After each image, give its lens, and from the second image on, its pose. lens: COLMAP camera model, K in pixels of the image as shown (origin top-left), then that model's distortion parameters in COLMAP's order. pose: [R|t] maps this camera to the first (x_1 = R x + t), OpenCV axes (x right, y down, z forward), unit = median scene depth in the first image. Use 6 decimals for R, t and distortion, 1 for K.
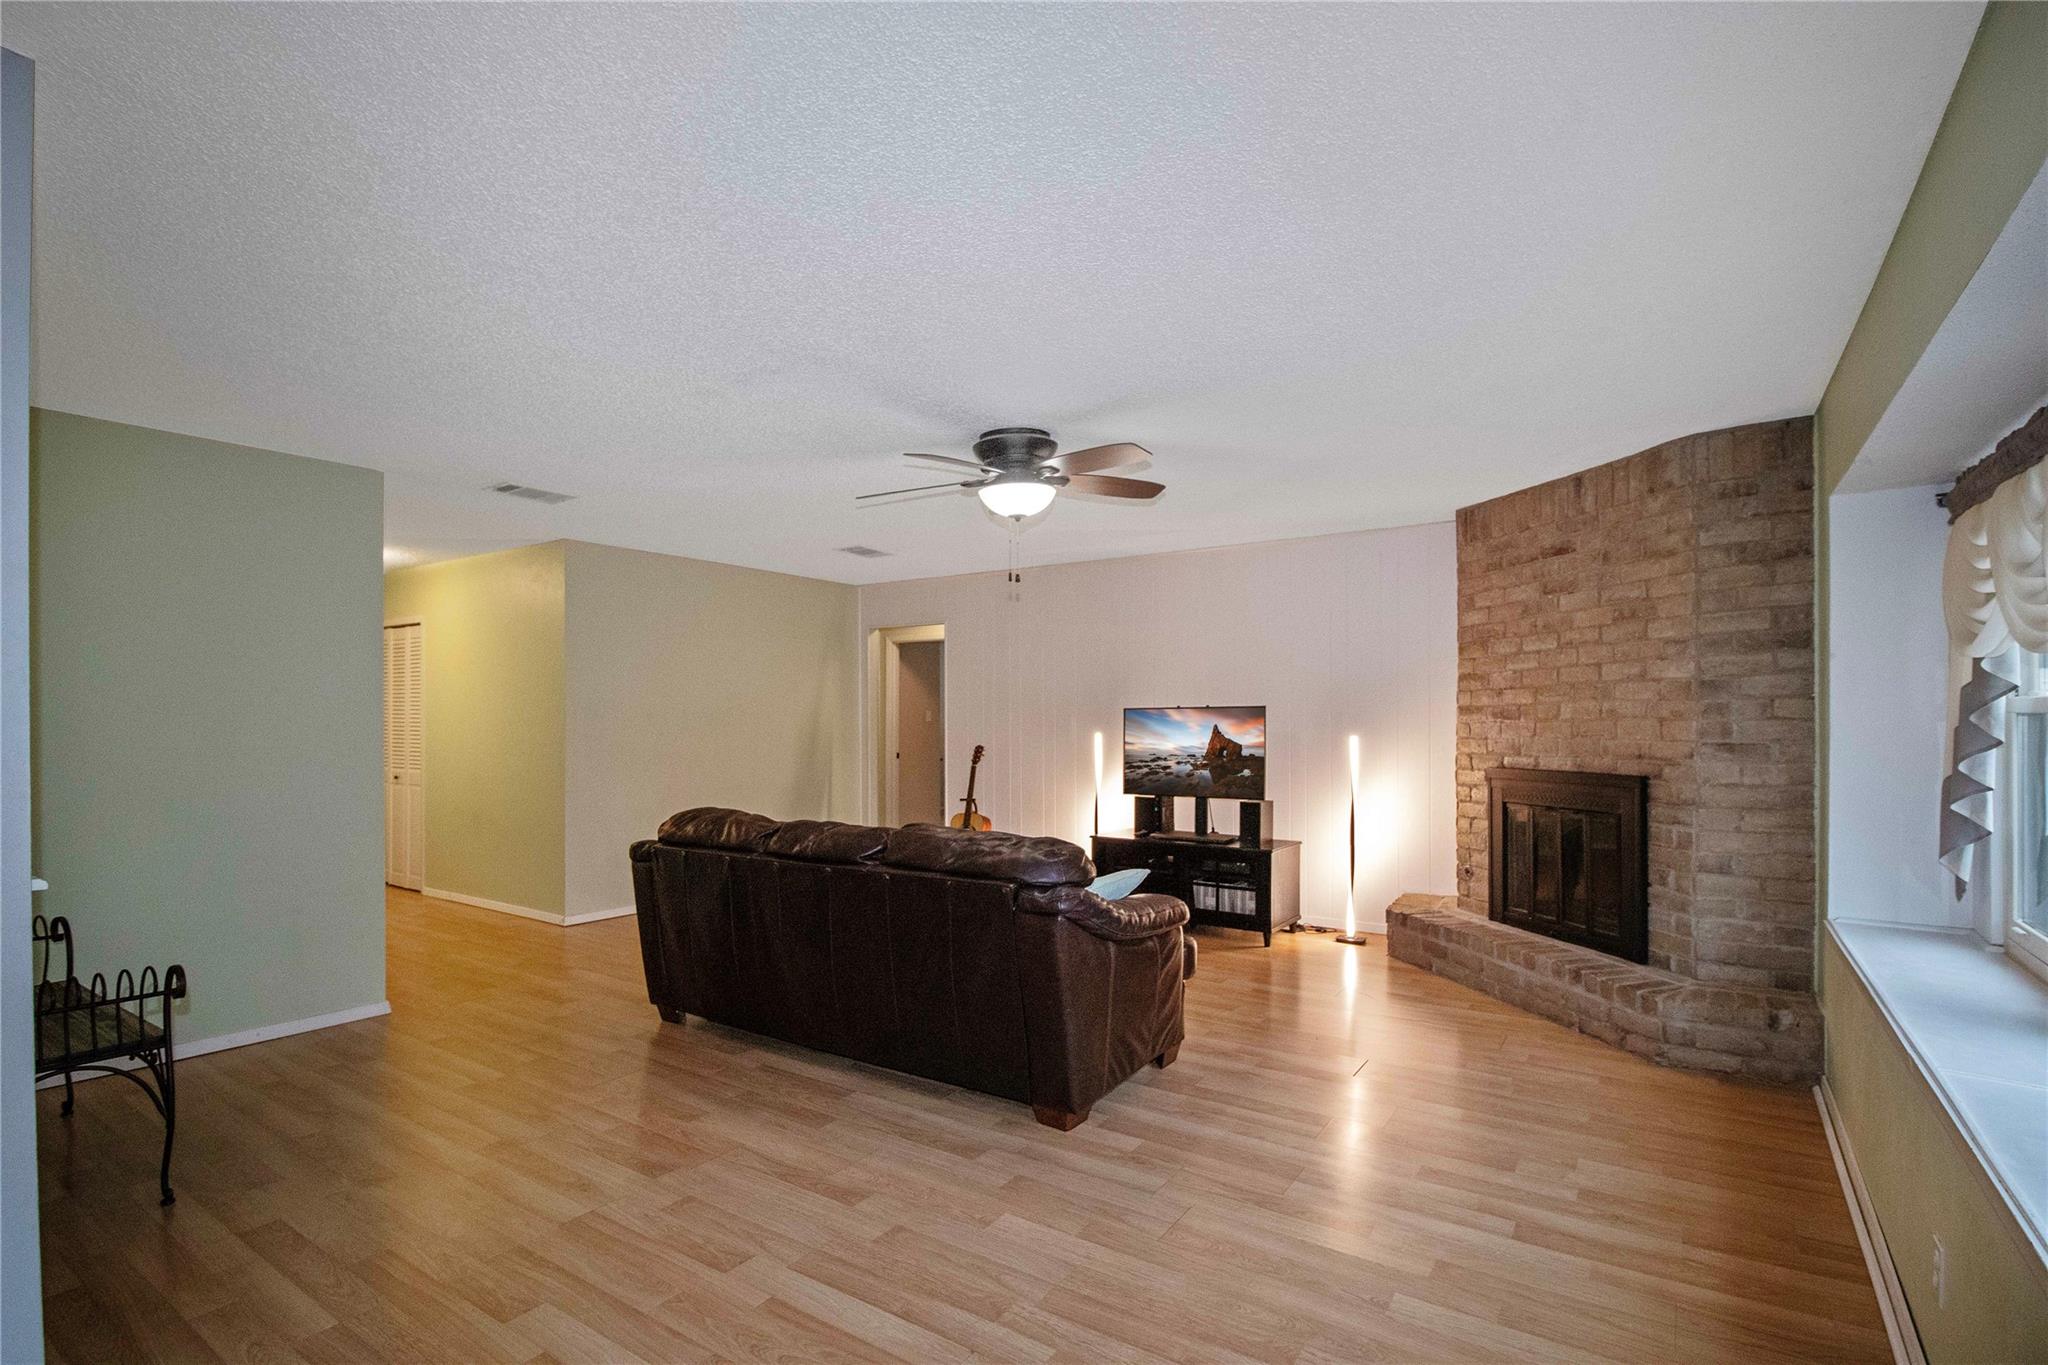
lens RADIAL K [[983.8, 0, 1022.9], [0, 983.8, 714.7], [0, 0, 1]] dist [-0.001615, -0.014128]
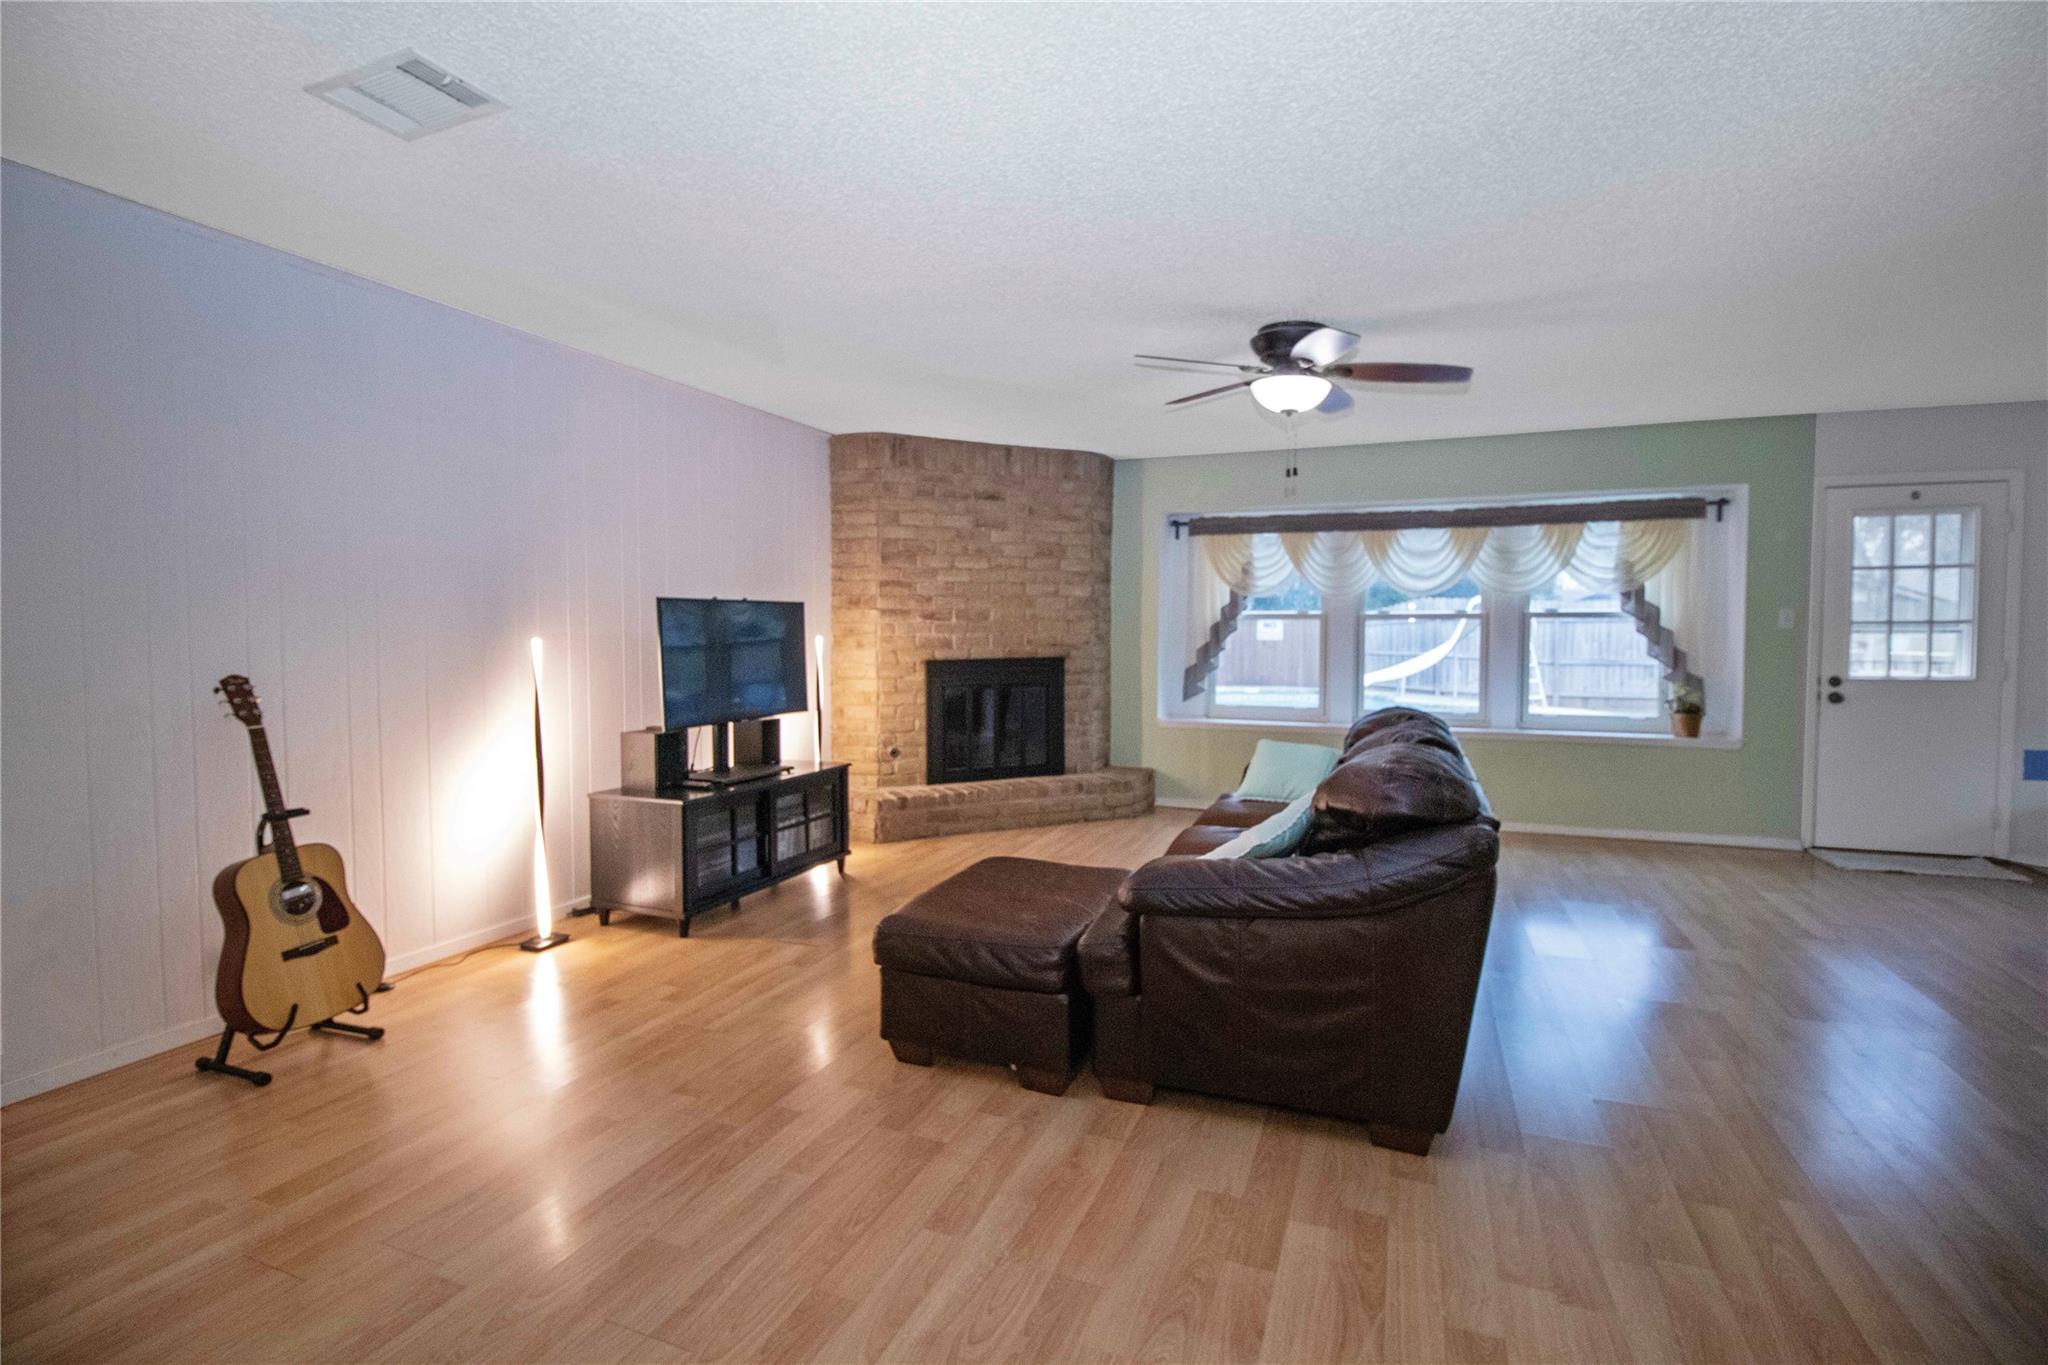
lens RADIAL K [[964.2, 0, 1034.3], [0, 964.2, 664.2], [0, 0, 1]] dist [-0.002828, -0.012022]
pose [[-0.235062, -0.037451, 0.971259, -0.852913], [-0.005542, 0.999293, 0.037190, 0.016520], [-0.971965, 0.003359, -0.235103, 1.382109]]
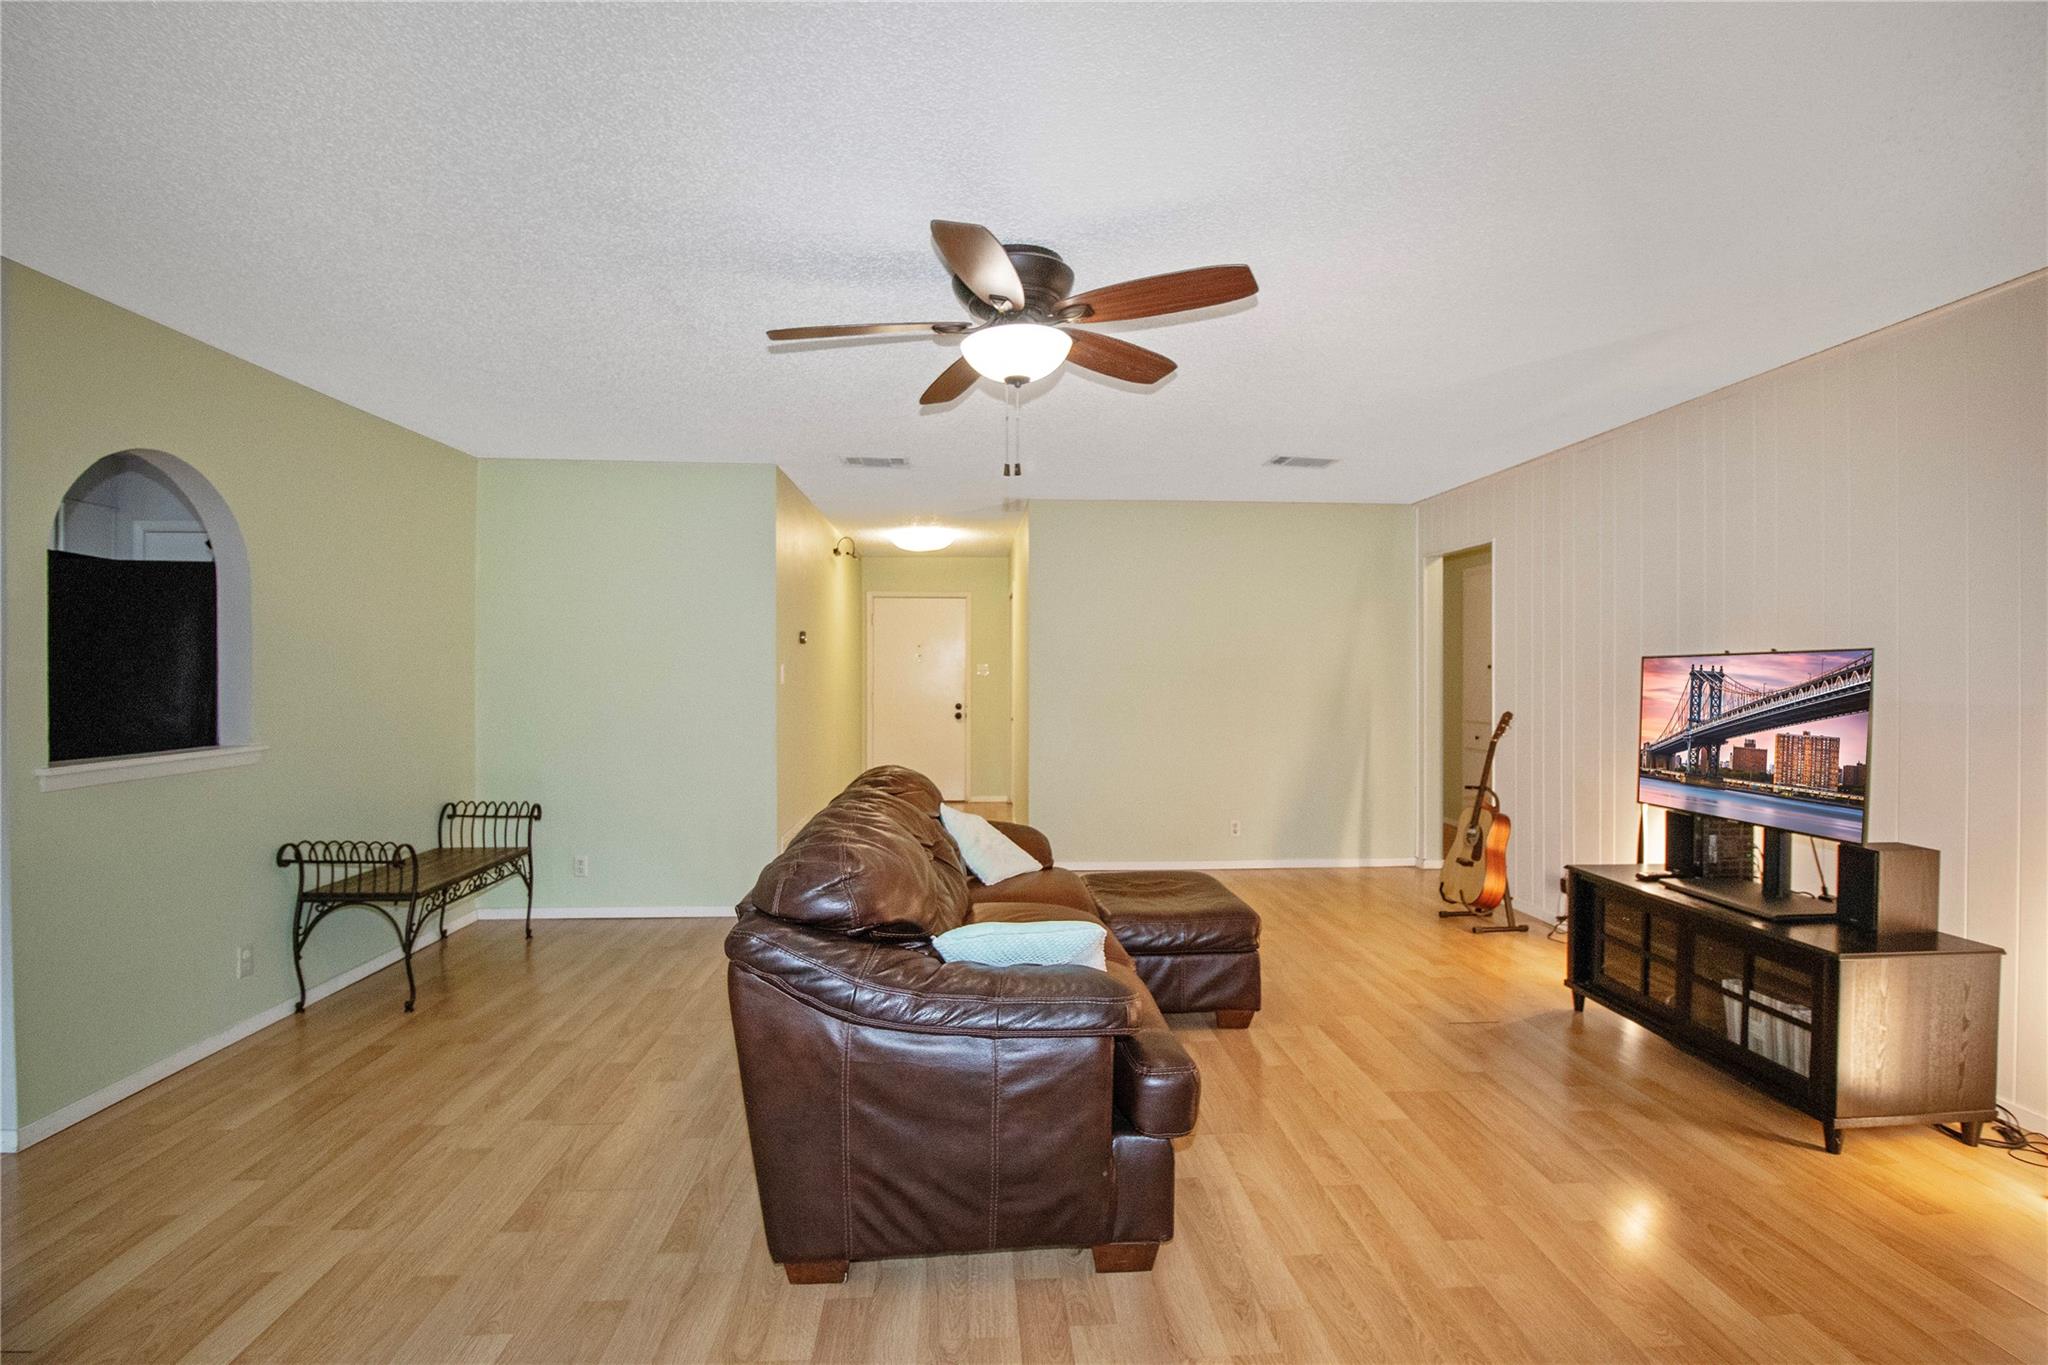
lens RADIAL K [[951.1, 0, 1024.0], [0, 951.1, 682.5], [0, 0, 1]] dist [0.032187, -0.023912]
pose [[0.613206, 0.006873, -0.789893, 0.501984], [0.000717, 0.999957, 0.009257, 0.006031], [0.789923, -0.006243, 0.613174, 0.552691]]
